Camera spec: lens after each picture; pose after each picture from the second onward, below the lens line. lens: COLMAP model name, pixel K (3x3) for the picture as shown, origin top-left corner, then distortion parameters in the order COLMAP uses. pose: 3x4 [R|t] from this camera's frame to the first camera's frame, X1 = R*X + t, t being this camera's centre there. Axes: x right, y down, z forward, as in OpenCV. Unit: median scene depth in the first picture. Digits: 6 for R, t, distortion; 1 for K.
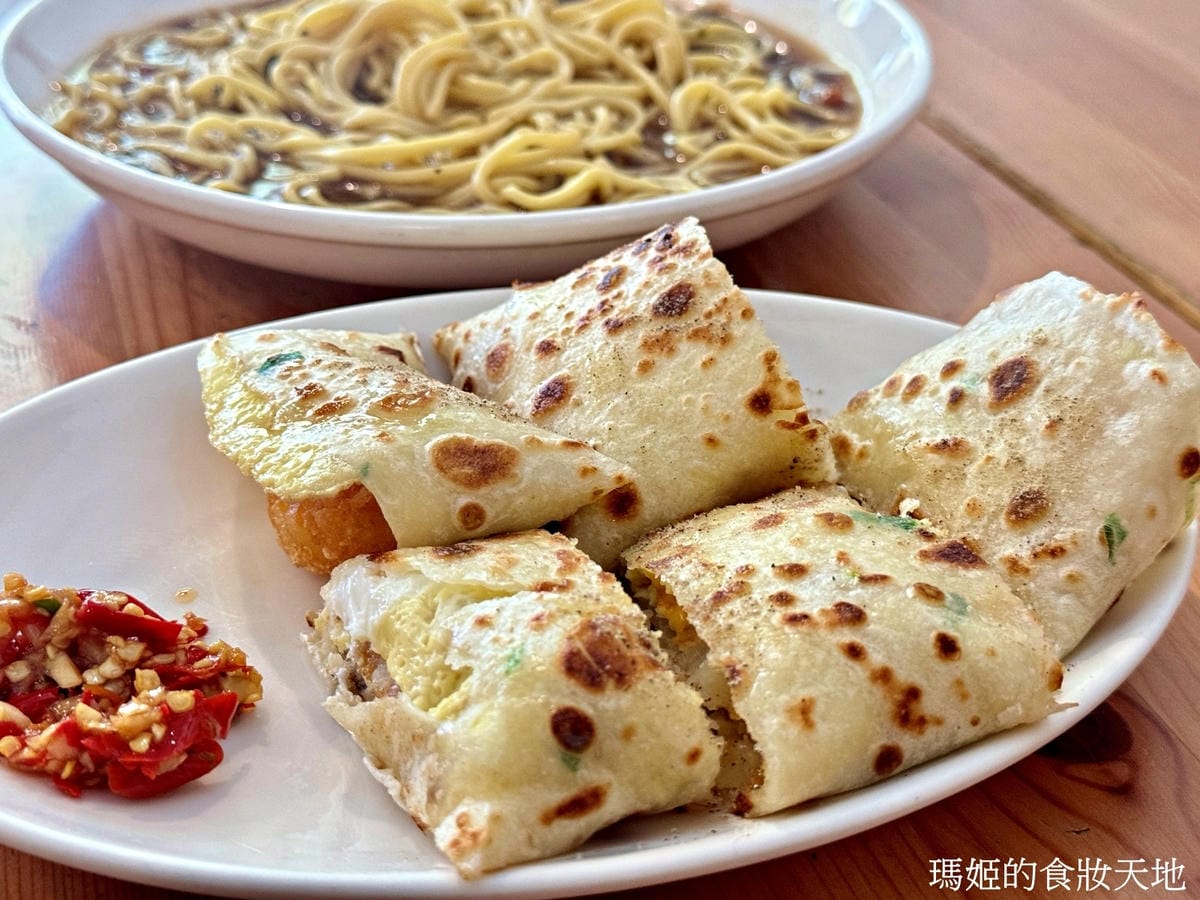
lens RADIAL K [[1774.5, 0, 599.7], [0, 1774.5, 449.3], [0, 0, 1]] dist [-0.037856, 0.000000]
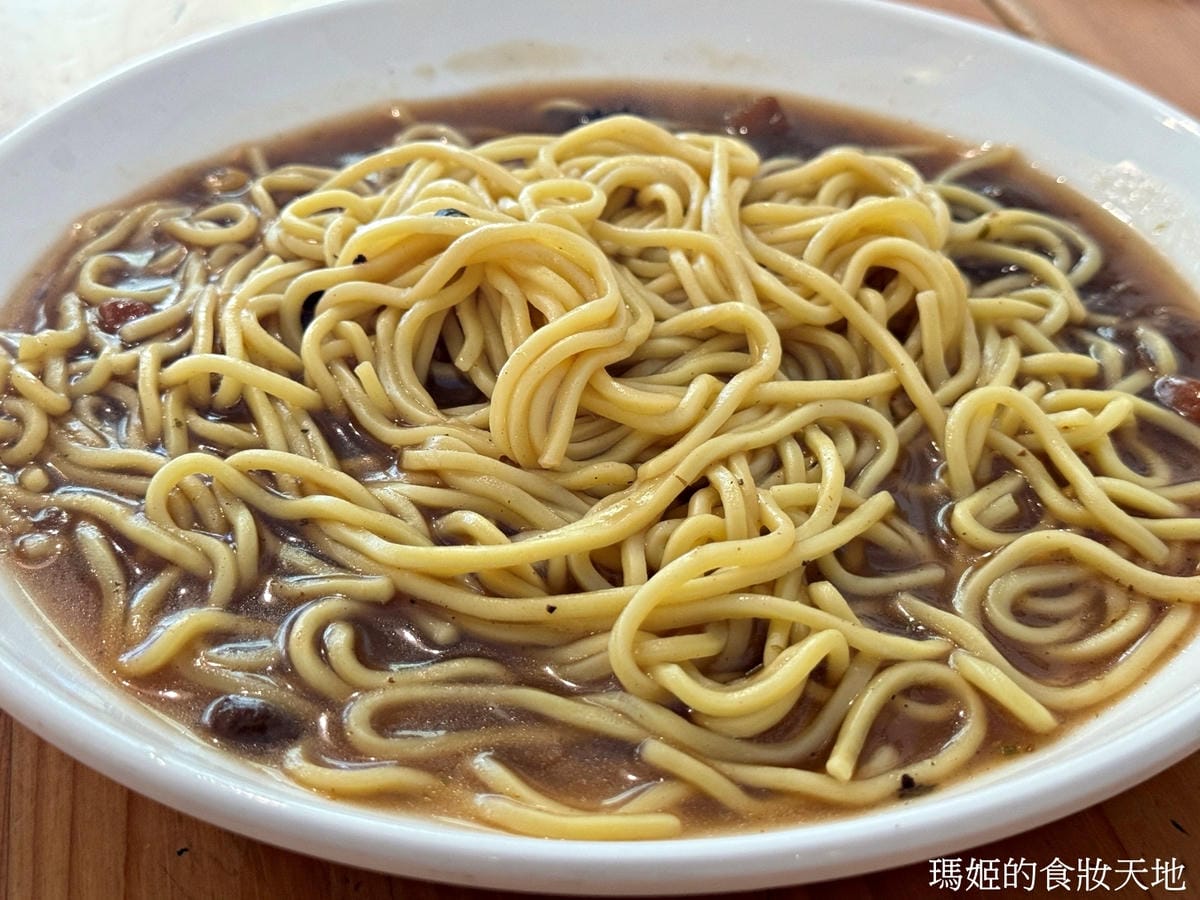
lens RADIAL K [[1774.5, 0, 600.4], [0, 1774.5, 450.7], [0, 0, 1]] dist [-0.037856, 0.000000]
pose [[0.996014, 0.042541, -0.078399, -0.029020], [-0.034587, 0.994370, 0.100156, -0.242443], [0.082218, -0.097045, 0.991878, 0.379711]]
